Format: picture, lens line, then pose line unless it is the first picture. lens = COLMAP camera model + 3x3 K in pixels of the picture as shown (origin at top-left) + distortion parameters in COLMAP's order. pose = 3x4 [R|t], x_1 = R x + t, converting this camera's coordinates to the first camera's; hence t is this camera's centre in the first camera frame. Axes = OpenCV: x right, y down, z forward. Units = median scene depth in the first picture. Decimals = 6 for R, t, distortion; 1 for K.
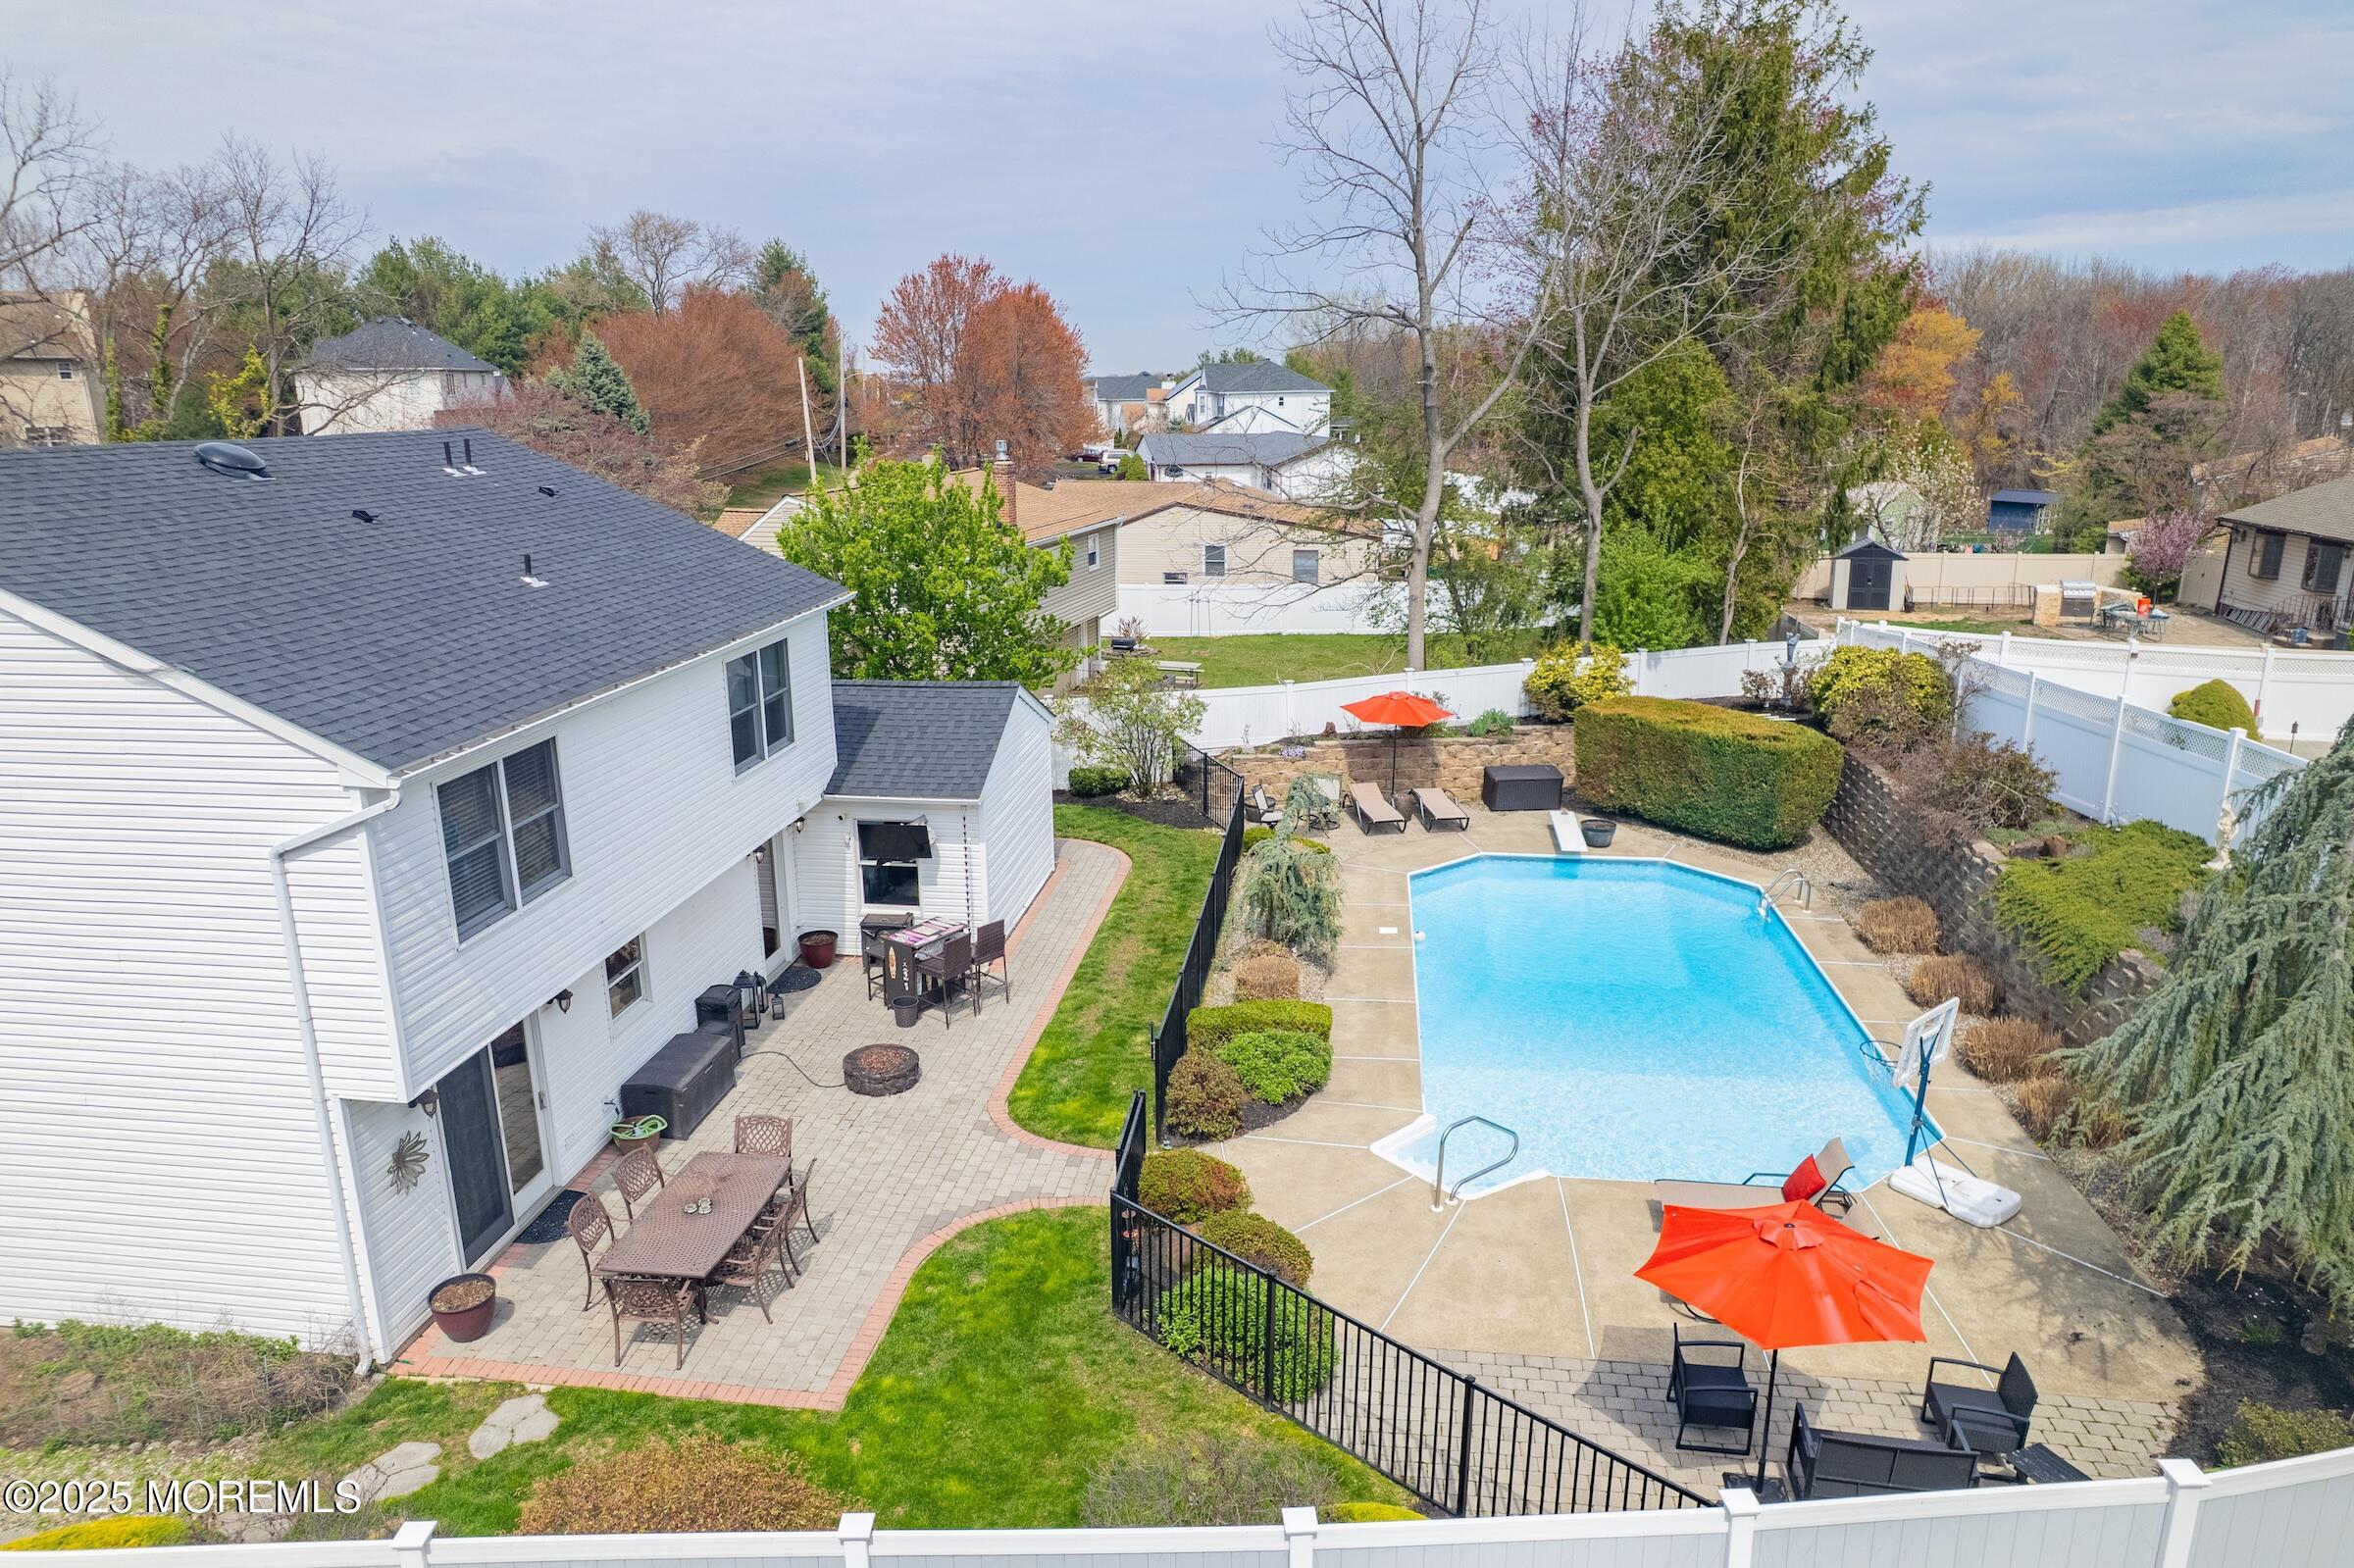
lens RADIAL K [[1510.5, 0, 1168.1], [0, 1510.5, 808.1], [0, 0, 1]] dist [-0.073046, 0.066232]
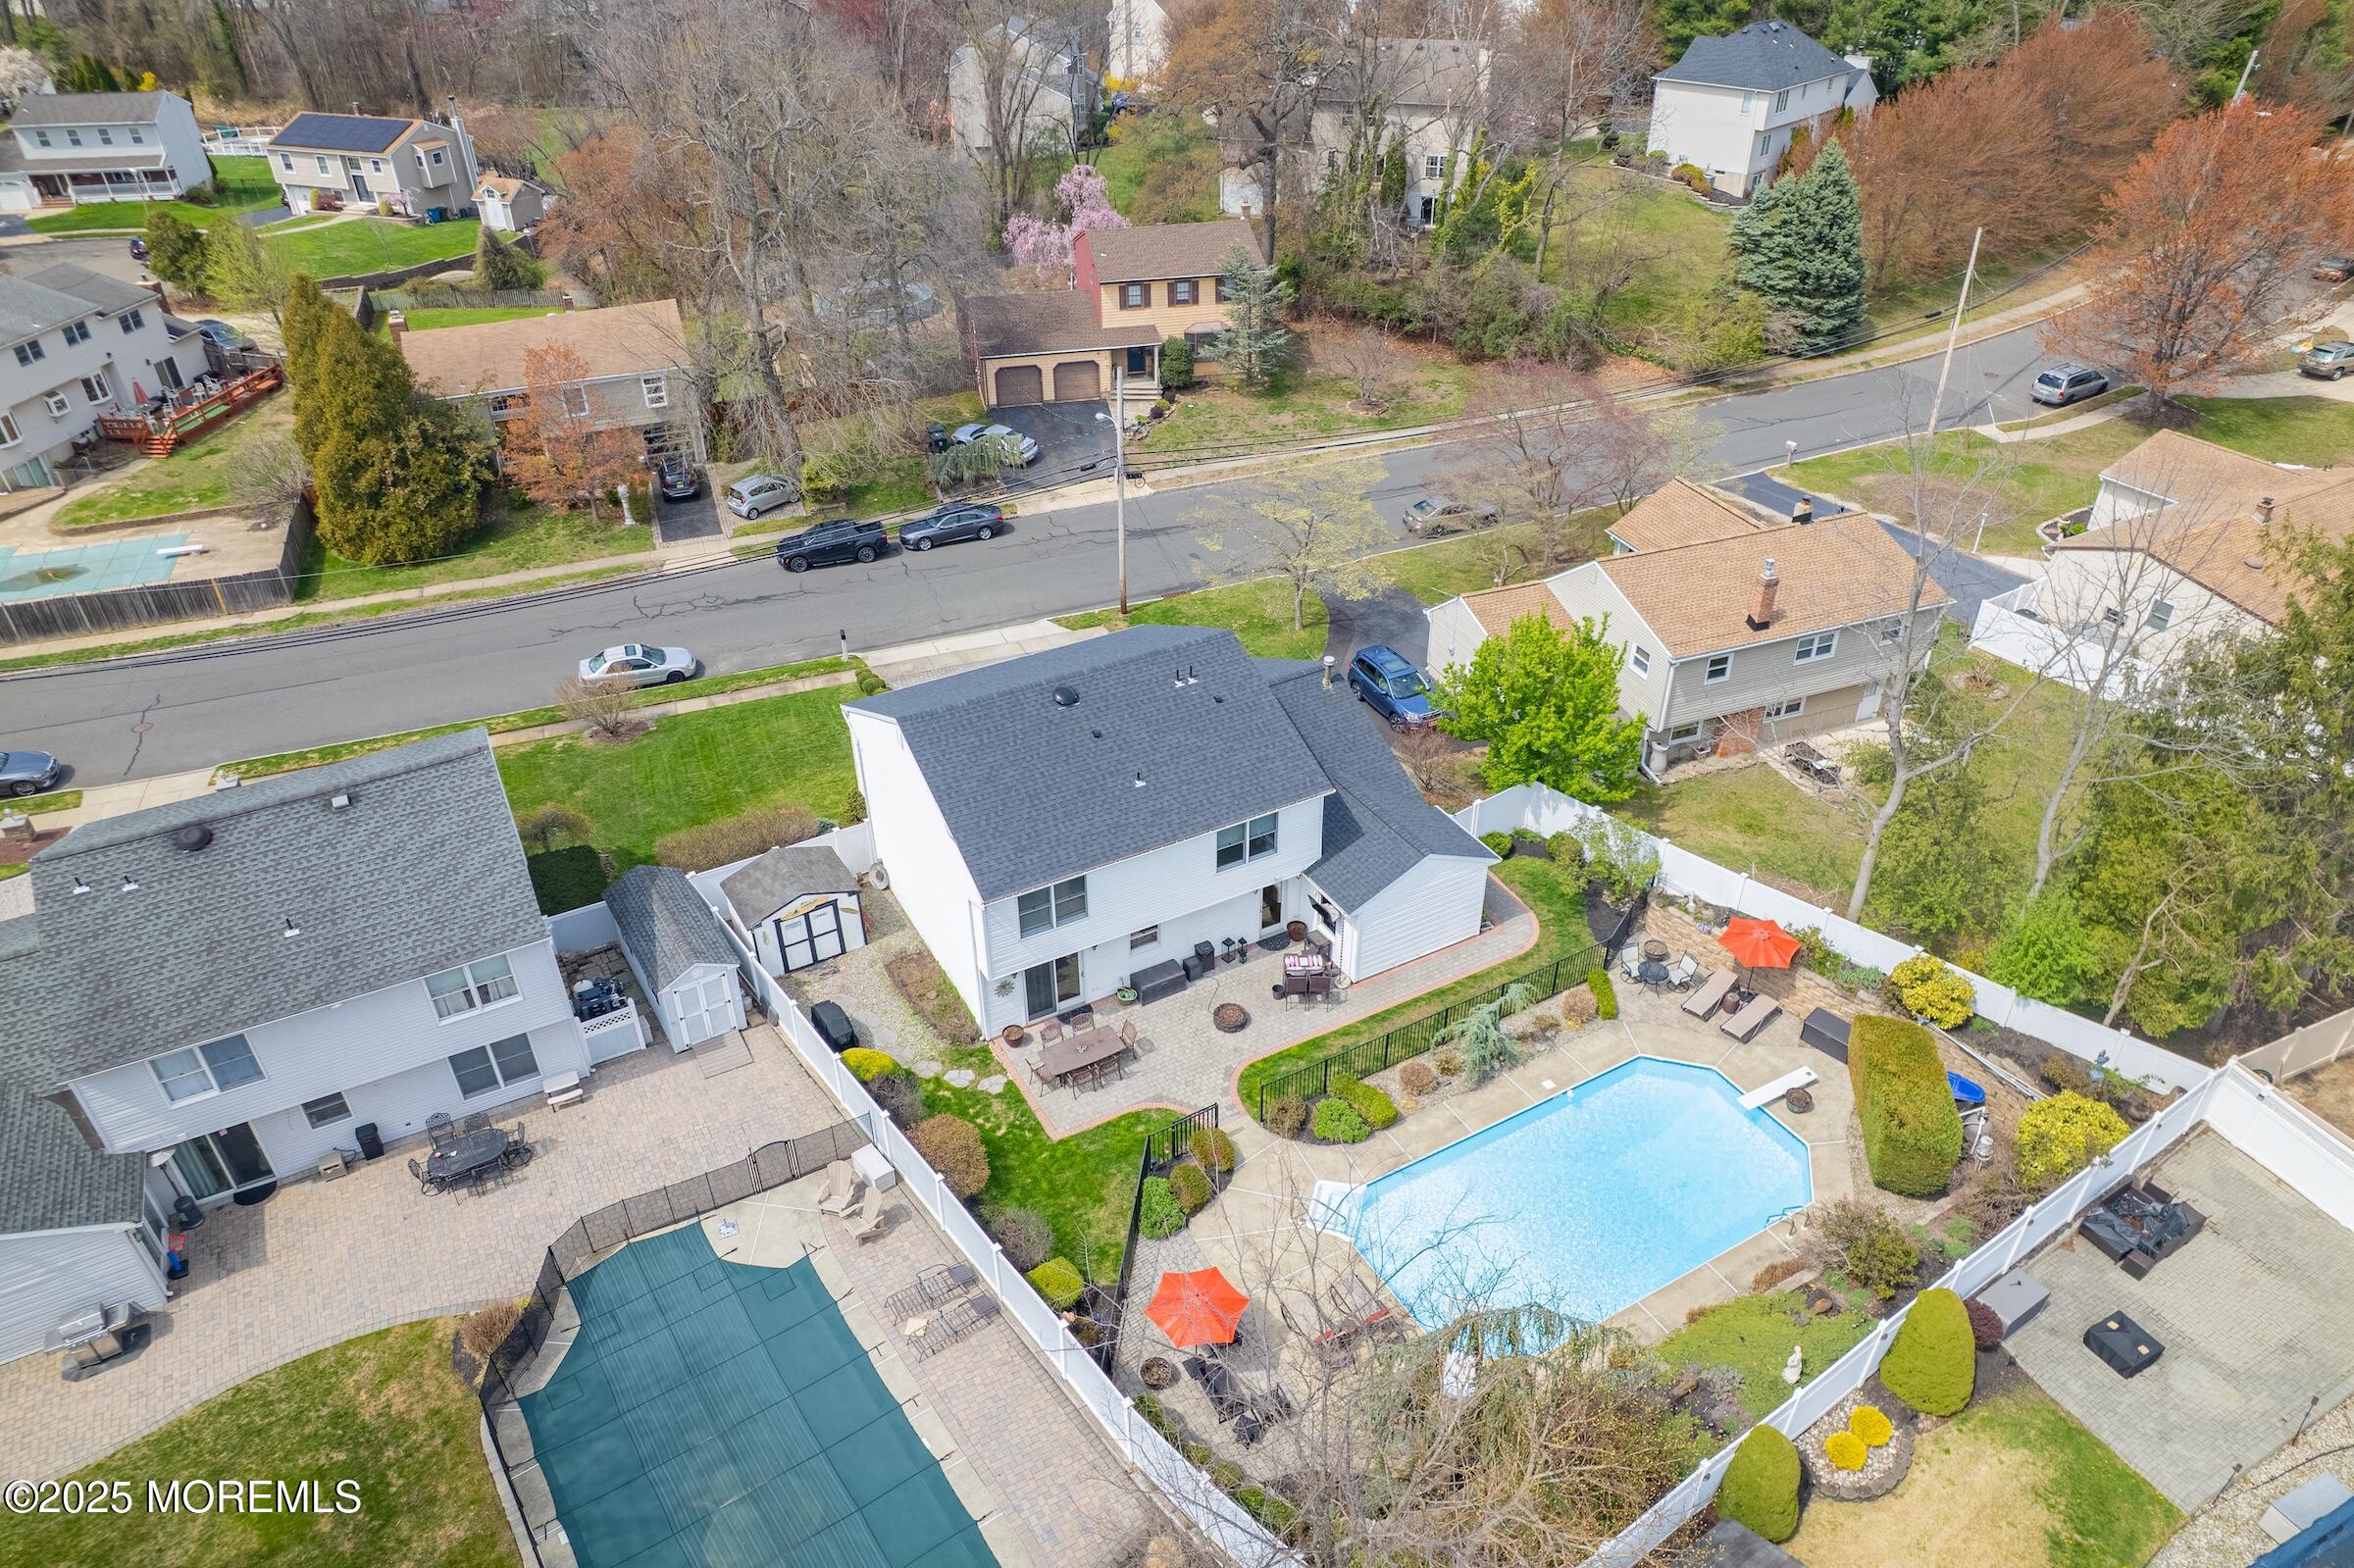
lens RADIAL K [[1510.5, 0, 1175.2], [0, 1510.5, 780.9], [0, 0, 1]] dist [-0.073046, 0.066232]
pose [[0.601436, 0.445403, -0.663242, 0.982834], [-0.217008, 0.890038, 0.400923, -0.920862], [0.768883, -0.097200, 0.631958, -0.397800]]
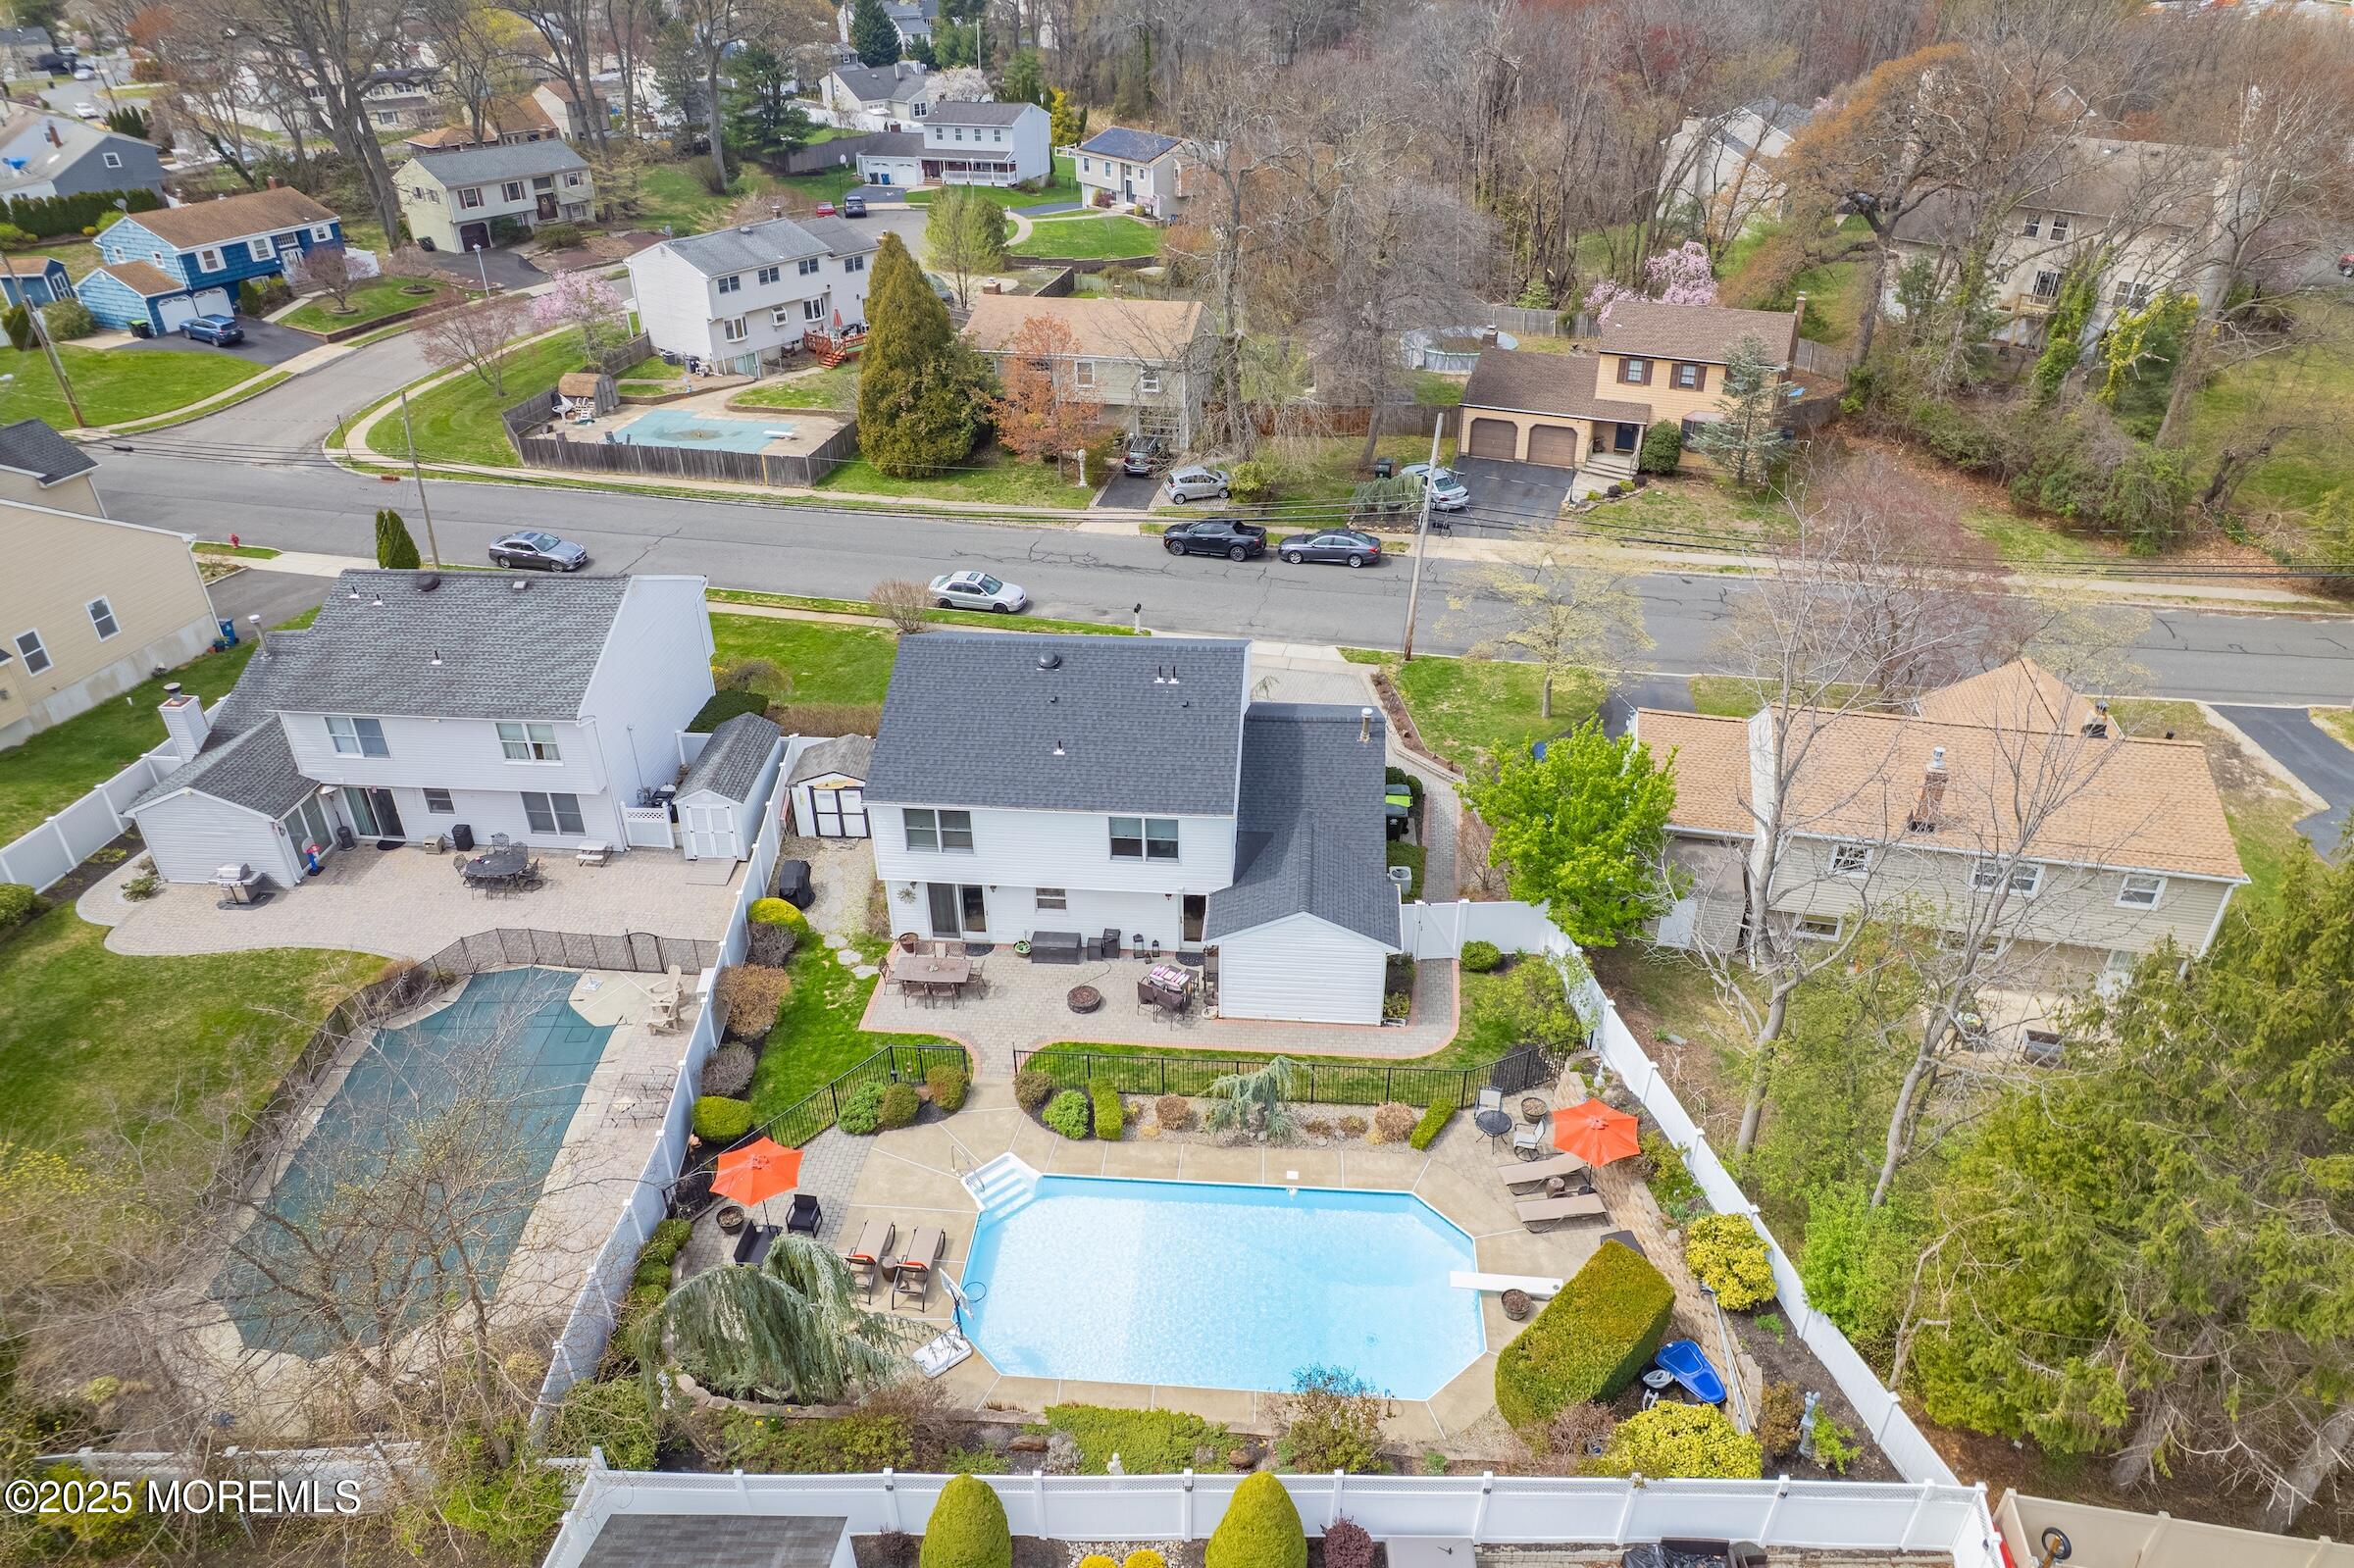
lens RADIAL K [[1510.5, 0, 1171.5], [0, 1510.5, 785.7], [0, 0, 1]] dist [-0.073046, 0.066232]
pose [[0.055981, 0.521647, -0.851323, 1.444543], [-0.264738, 0.829895, 0.491109, -1.136127], [0.962694, 0.197885, 0.184558, 0.580817]]
